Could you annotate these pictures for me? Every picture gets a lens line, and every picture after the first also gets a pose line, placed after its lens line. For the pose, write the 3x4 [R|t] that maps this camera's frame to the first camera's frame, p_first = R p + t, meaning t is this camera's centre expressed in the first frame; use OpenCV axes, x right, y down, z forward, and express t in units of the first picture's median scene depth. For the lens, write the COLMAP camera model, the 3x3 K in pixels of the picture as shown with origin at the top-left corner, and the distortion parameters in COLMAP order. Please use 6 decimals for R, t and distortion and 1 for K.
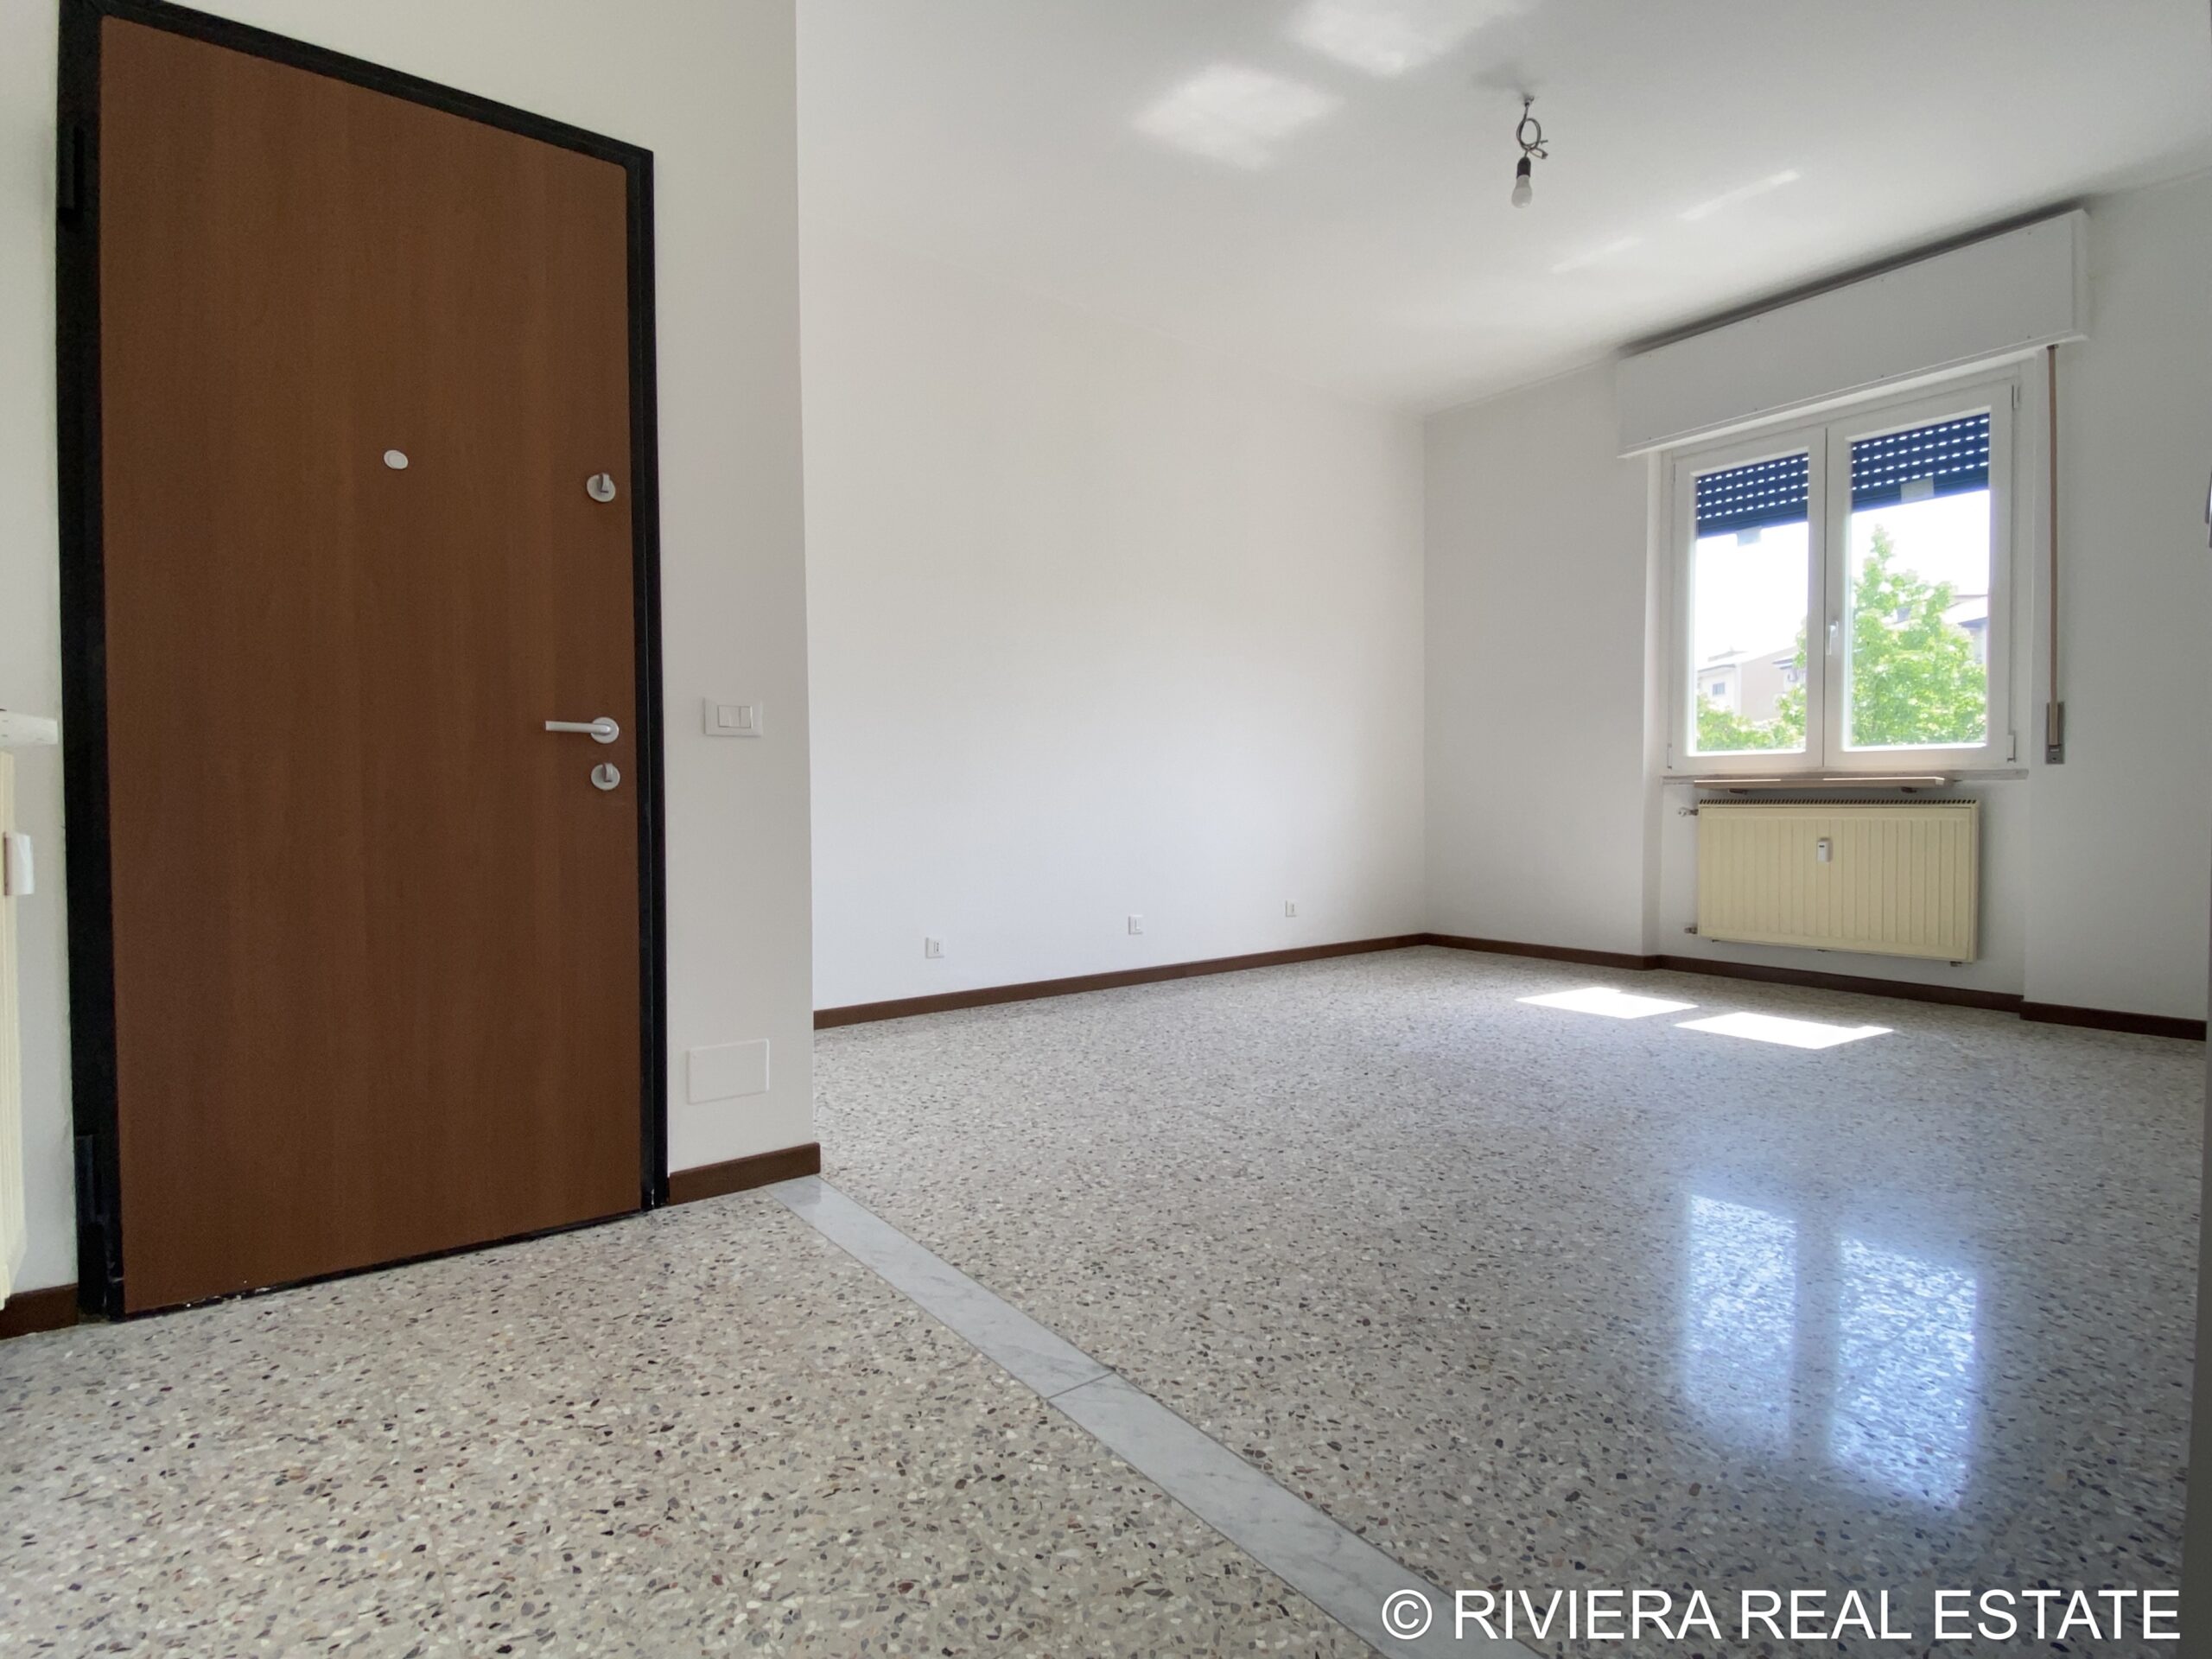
lens RADIAL K [[1111.1, 0, 1117.3], [0, 1111.1, 818.9], [0, 0, 1]] dist [0.092653, -0.101480]
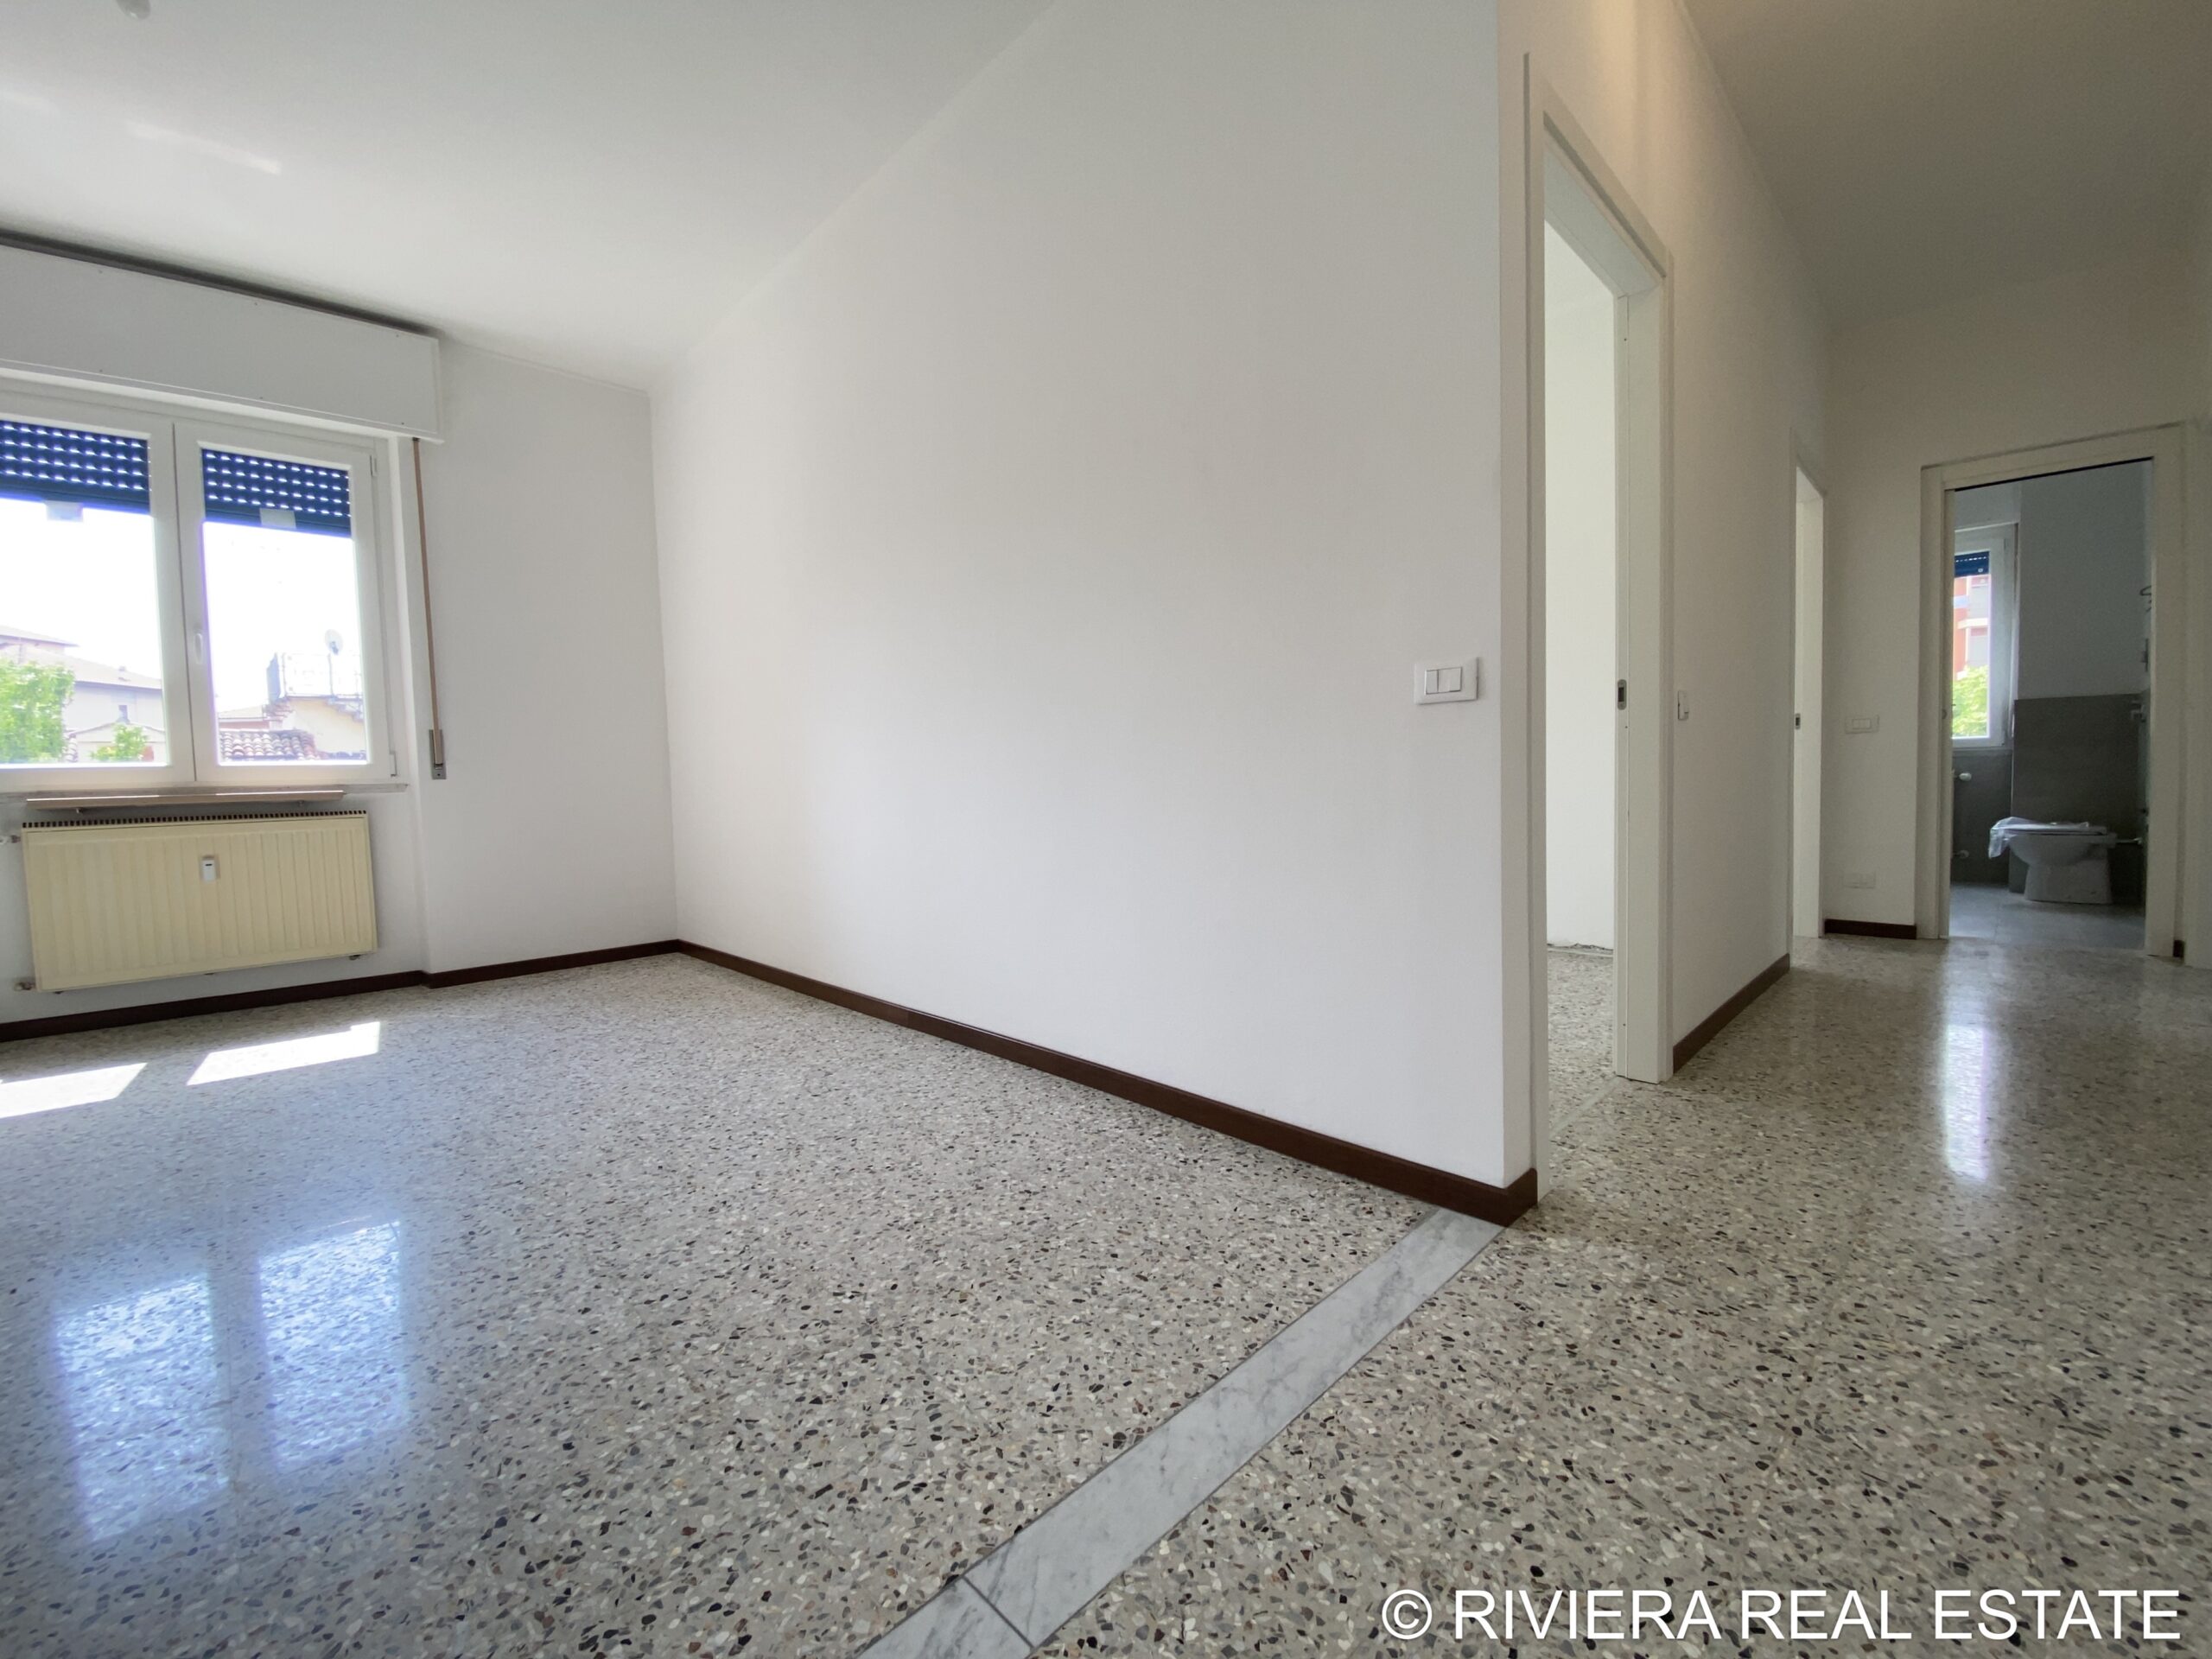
lens RADIAL K [[898.9, 0, 1094.3], [0, 898.9, 826.0], [0, 0, 1]] dist [0.008901, -0.015760]
pose [[-0.108341, -0.041590, 0.993243, -0.469289], [0.048720, 0.997702, 0.047091, -0.017401], [-0.992919, 0.053493, -0.106065, 0.779075]]
